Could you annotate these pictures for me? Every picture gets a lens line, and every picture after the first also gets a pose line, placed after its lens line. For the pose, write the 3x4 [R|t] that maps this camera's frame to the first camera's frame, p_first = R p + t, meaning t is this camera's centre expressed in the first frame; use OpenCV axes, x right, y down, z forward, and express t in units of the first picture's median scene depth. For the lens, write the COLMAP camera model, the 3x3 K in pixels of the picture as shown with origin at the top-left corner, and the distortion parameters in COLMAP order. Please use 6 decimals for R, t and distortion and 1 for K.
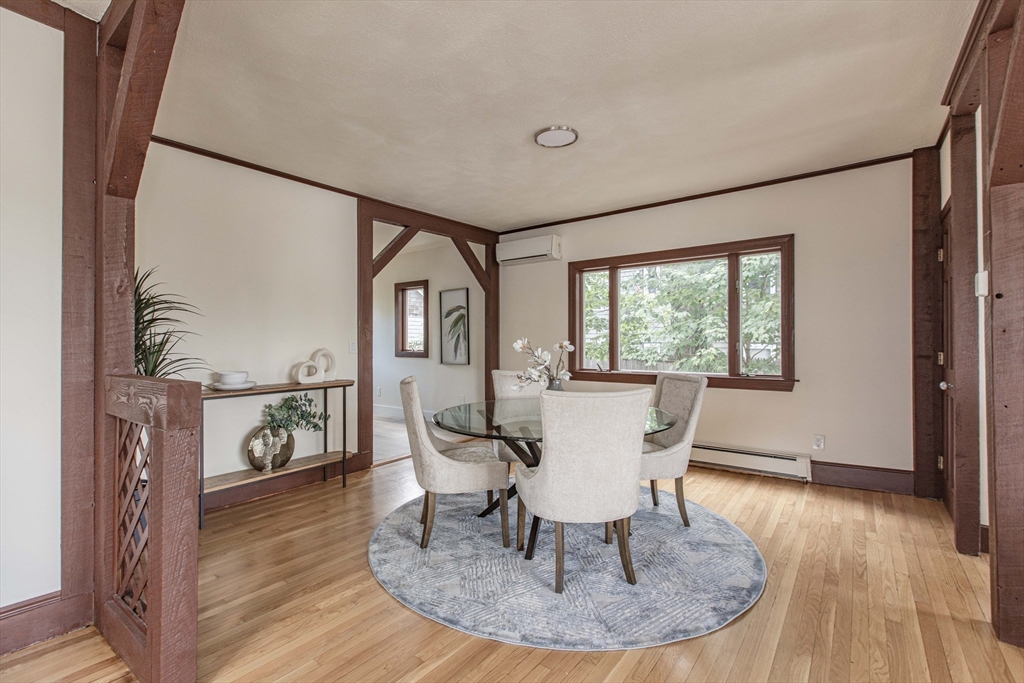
lens RADIAL K [[465.5, 0, 512.0], [0, 465.5, 341.5], [0, 0, 1]] dist [-0.000455, -0.000022]
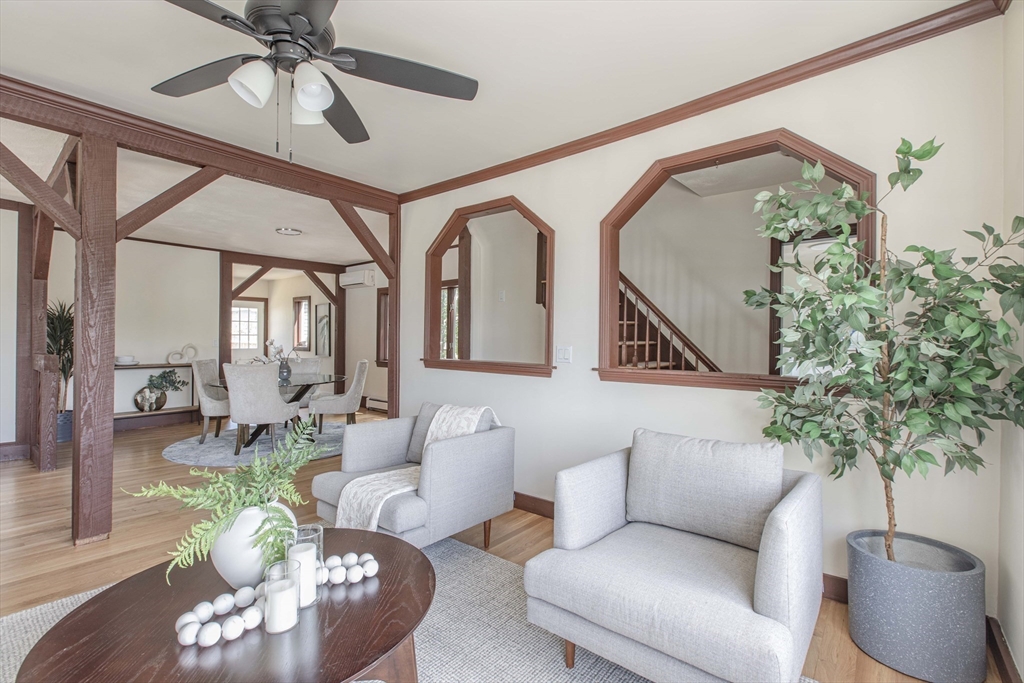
lens RADIAL K [[465.5, 0, 512.0], [0, 465.5, 341.5], [0, 0, 1]] dist [-0.000455, -0.000022]
pose [[0.999073, 0.017125, -0.039495, 0.848612], [-0.016911, 0.999840, 0.005748, -0.022747], [0.039587, -0.005074, 0.999203, -0.656233]]
